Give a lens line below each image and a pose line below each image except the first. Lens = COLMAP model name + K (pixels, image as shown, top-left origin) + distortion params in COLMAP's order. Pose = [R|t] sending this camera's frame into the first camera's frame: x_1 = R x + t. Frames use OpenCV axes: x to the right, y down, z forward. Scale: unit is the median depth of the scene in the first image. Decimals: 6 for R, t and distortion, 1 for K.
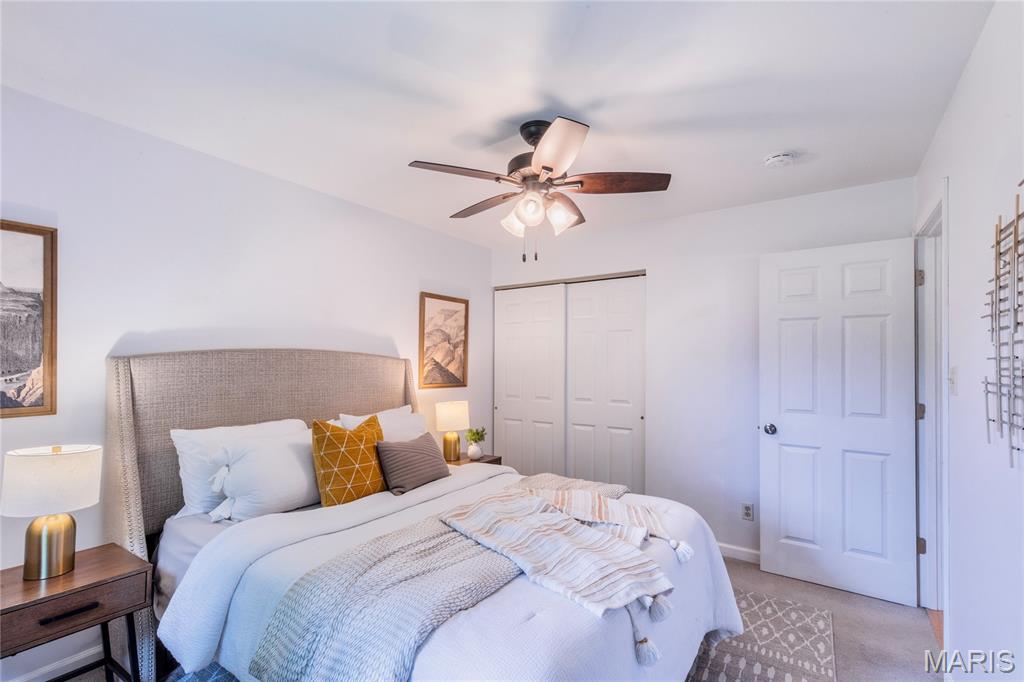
lens RADIAL K [[464.6, 0, 514.0], [0, 464.6, 347.0], [0, 0, 1]] dist [0.010523, -0.000633]
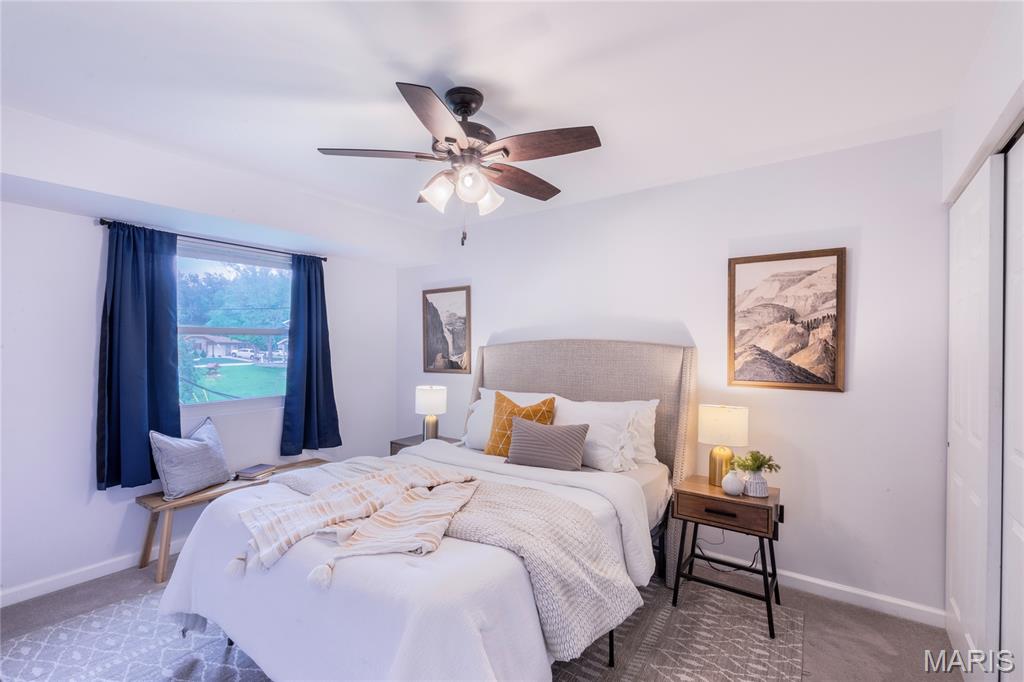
lens RADIAL K [[464.6, 0, 514.0], [0, 464.6, 347.0], [0, 0, 1]] dist [0.010523, -0.000633]
pose [[-0.024674, 0.000536, -0.999695, 0.565198], [0.031746, 0.999496, -0.000247, 0.014974], [0.999191, -0.031742, -0.024679, 0.646101]]
